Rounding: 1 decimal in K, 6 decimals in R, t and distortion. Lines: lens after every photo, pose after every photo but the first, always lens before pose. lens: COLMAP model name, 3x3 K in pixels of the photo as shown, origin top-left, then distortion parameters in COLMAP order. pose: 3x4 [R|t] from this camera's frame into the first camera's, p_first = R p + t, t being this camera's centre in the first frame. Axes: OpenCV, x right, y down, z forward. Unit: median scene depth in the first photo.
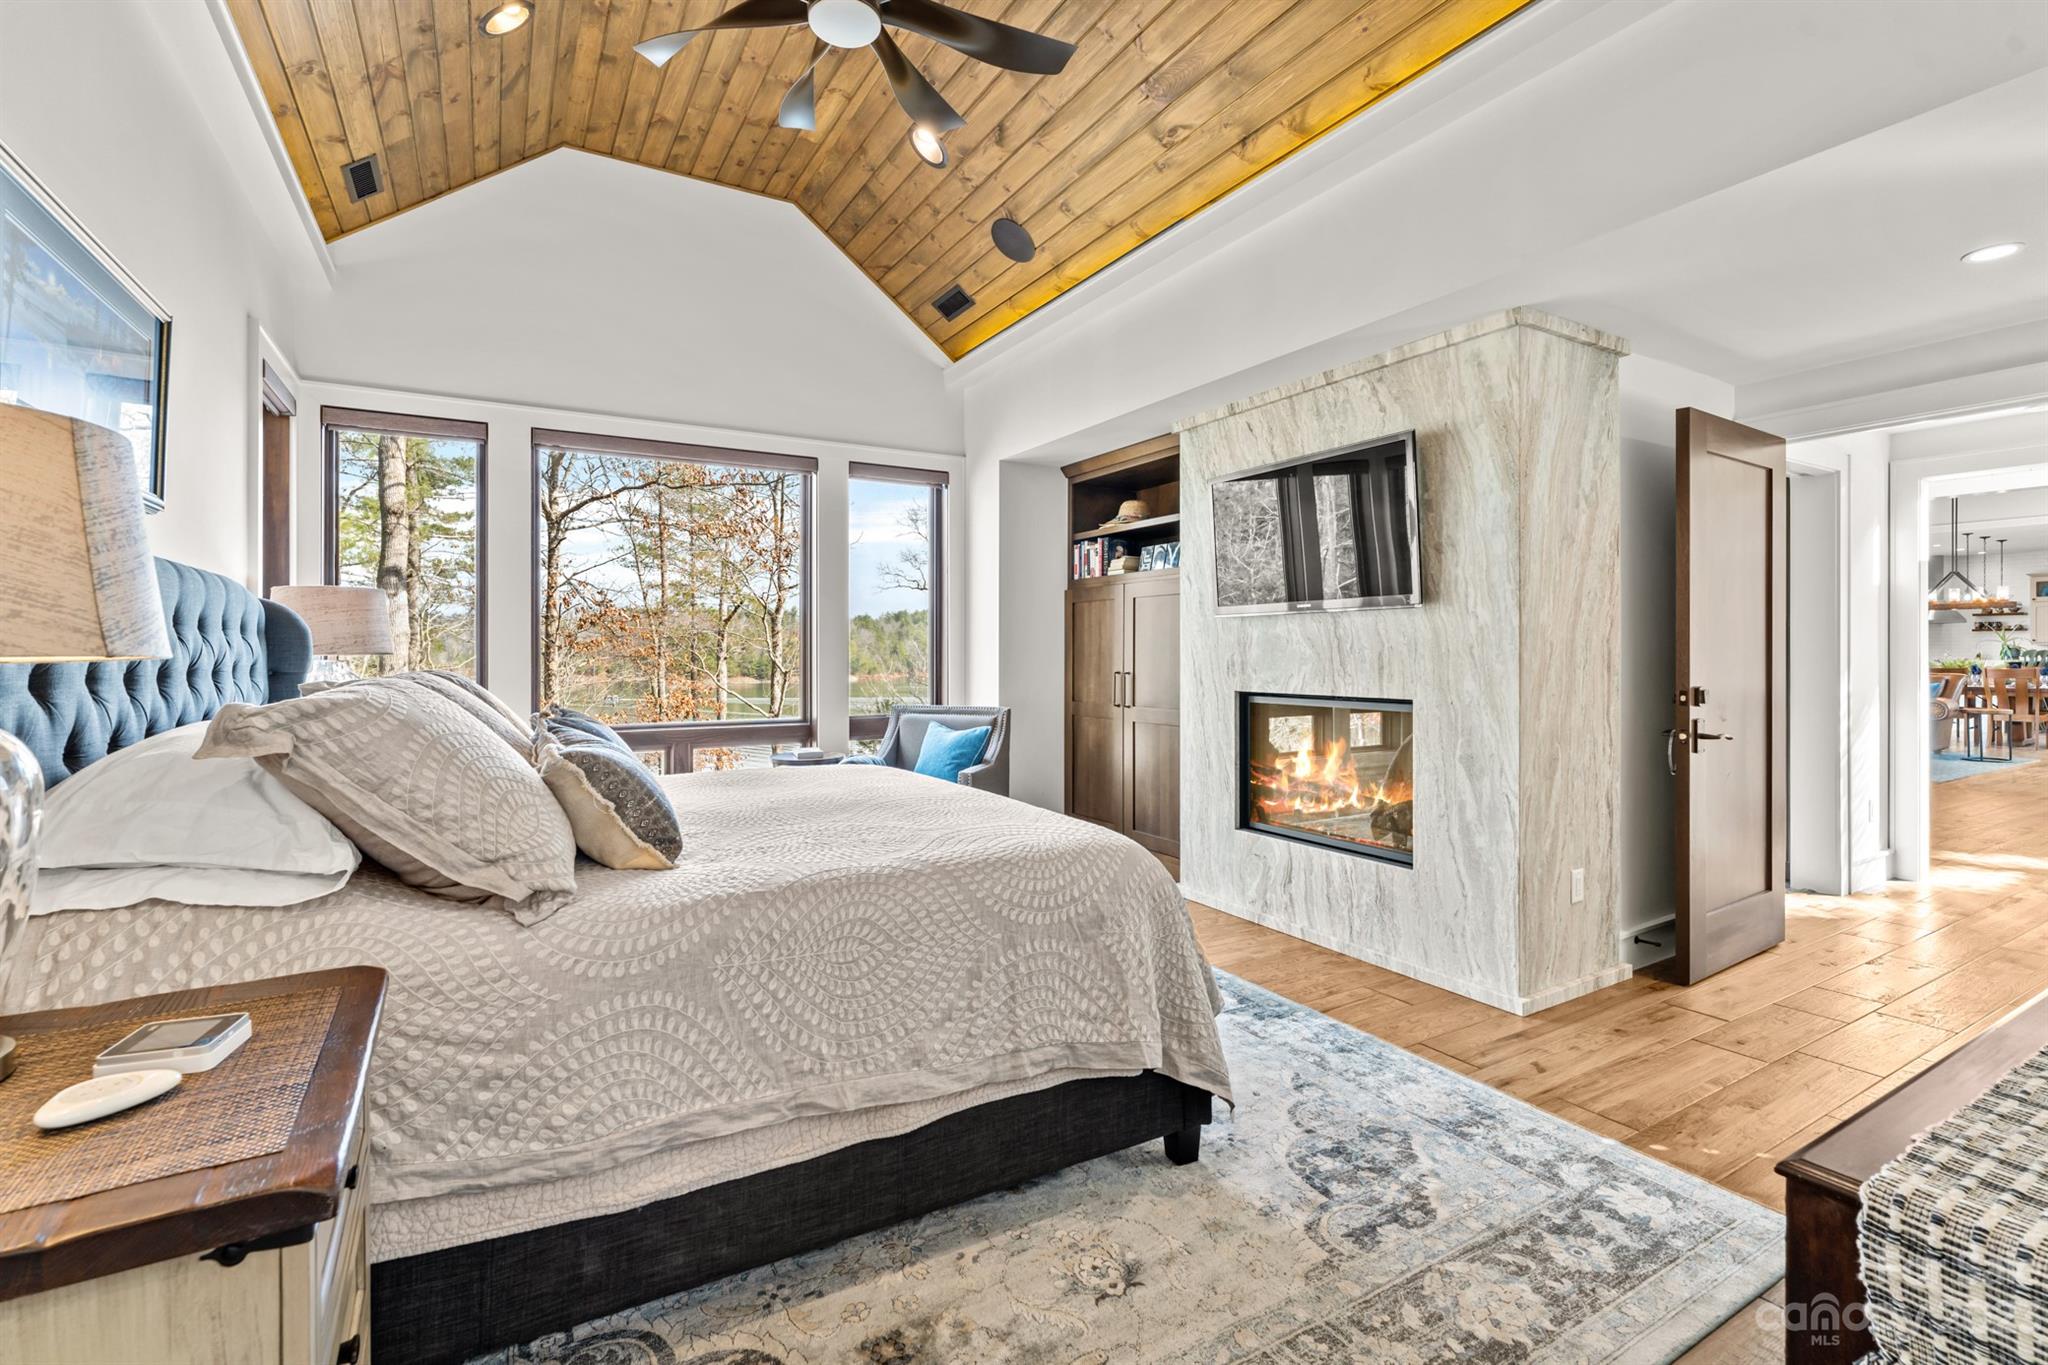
lens RADIAL K [[895.0, 0, 1018.7], [0, 895.0, 651.4], [0, 0, 1]] dist [-0.000774, -0.000022]
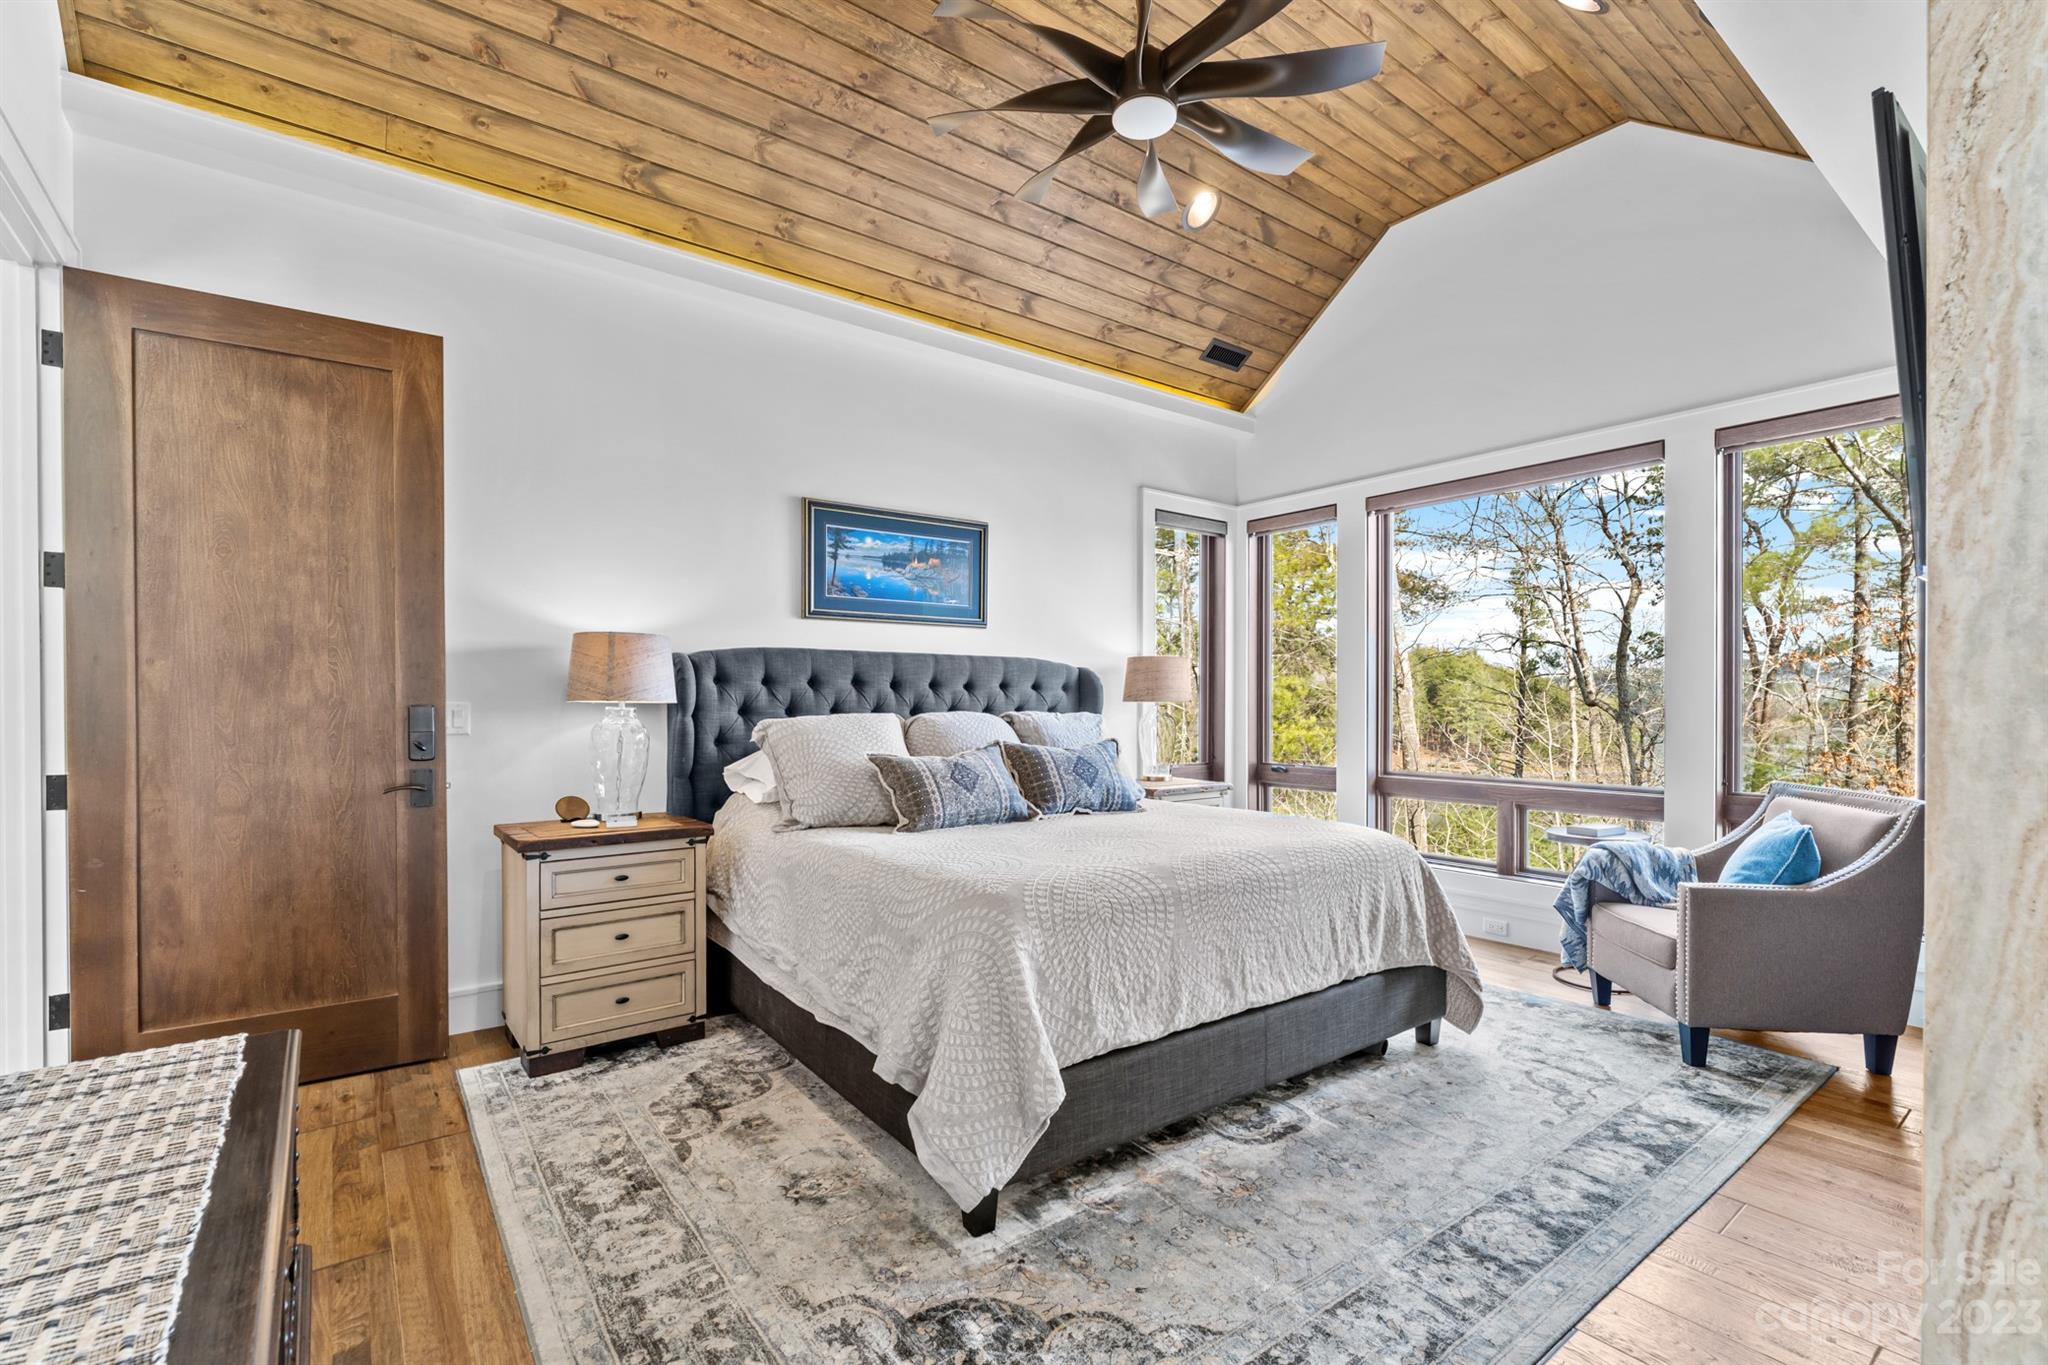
lens RADIAL K [[927.0, 0, 1028.4], [0, 927.0, 705.6], [0, 0, 1]] dist [0.000064, -0.000074]
pose [[0.129070, 0.008370, -0.991600, 0.539245], [-0.002585, 0.999964, 0.008104, 0.000474], [0.991632, 0.001517, 0.129087, 0.428321]]
